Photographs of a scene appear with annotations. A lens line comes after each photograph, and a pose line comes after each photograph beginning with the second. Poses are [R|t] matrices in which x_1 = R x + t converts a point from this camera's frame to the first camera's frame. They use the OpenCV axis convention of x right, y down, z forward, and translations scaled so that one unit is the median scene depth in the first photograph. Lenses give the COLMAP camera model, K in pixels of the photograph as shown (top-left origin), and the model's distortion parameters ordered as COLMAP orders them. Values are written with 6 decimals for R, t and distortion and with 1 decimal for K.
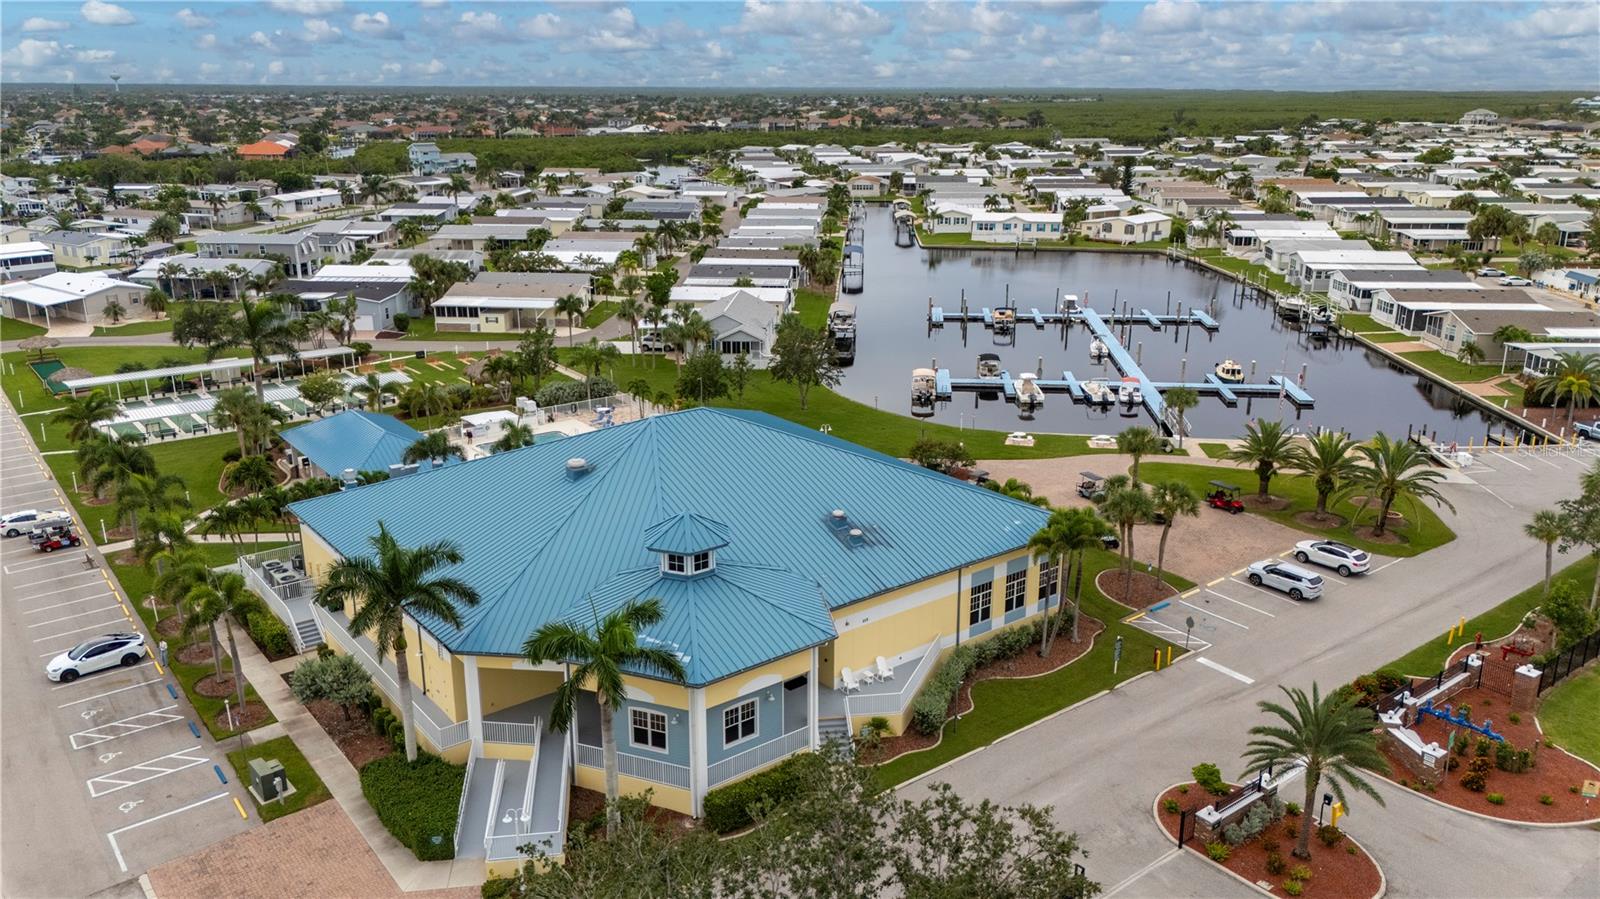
lens RADIAL K [[1190.5, 0, 800.0], [0, 1190.5, 449.5], [0, 0, 1]] dist [0.071071, -0.064711]
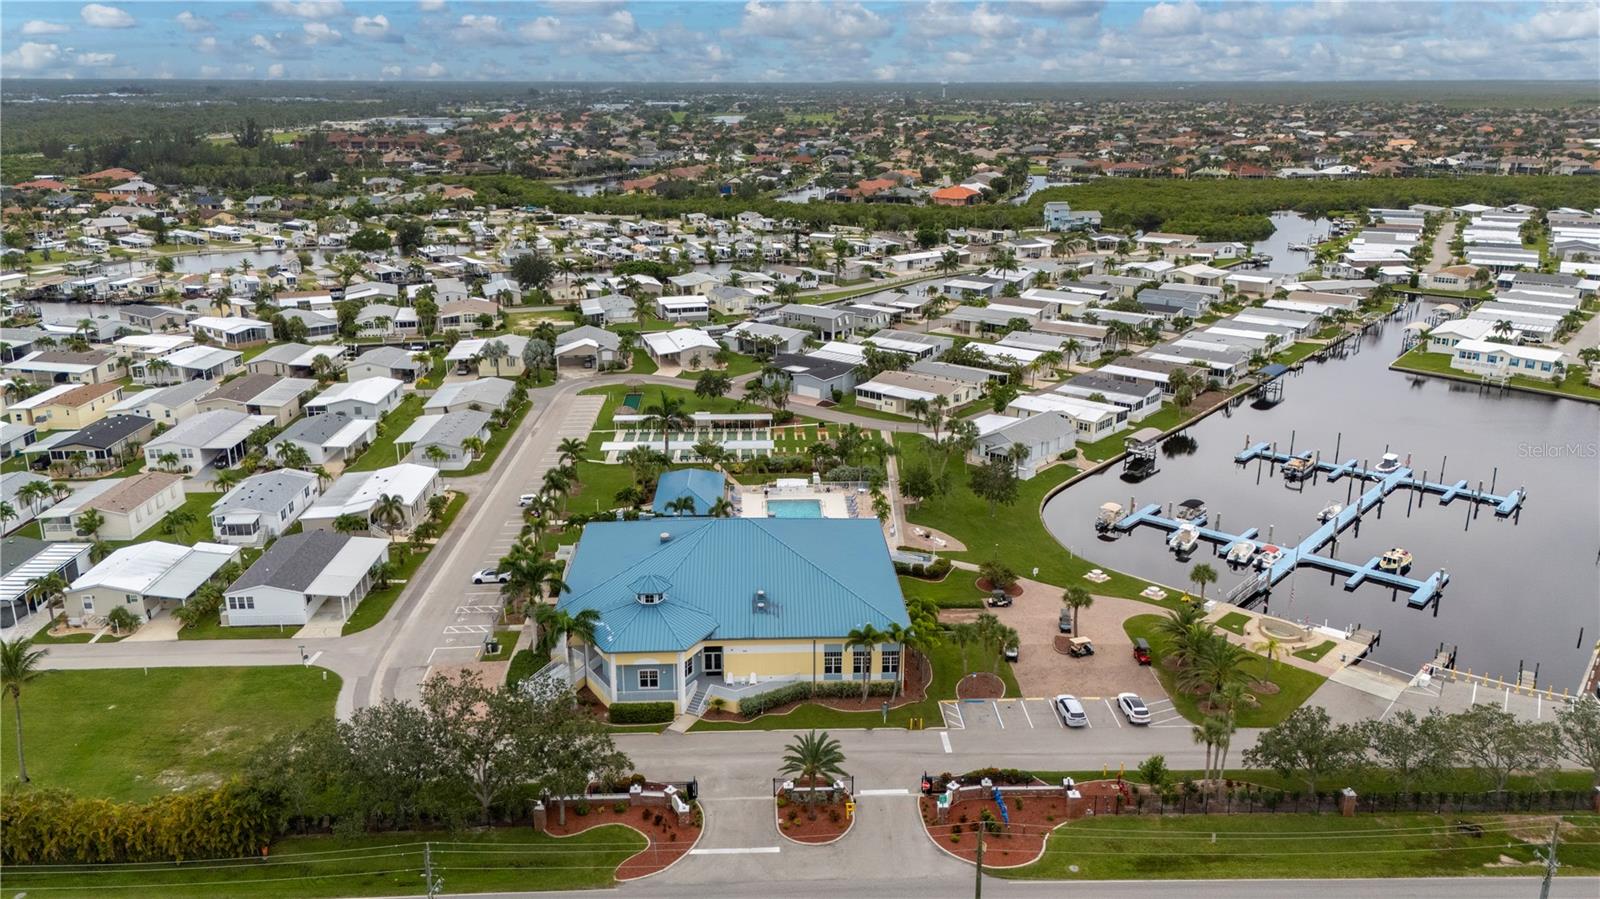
lens RADIAL K [[1190.5, 0, 800.0], [0, 1190.5, 449.5], [0, 0, 1]] dist [0.071071, -0.064711]
pose [[0.812526, 0.173199, -0.556600, 0.414027], [-0.170947, 0.983657, 0.056539, -0.108311], [0.557295, 0.049209, 0.828855, -0.198134]]
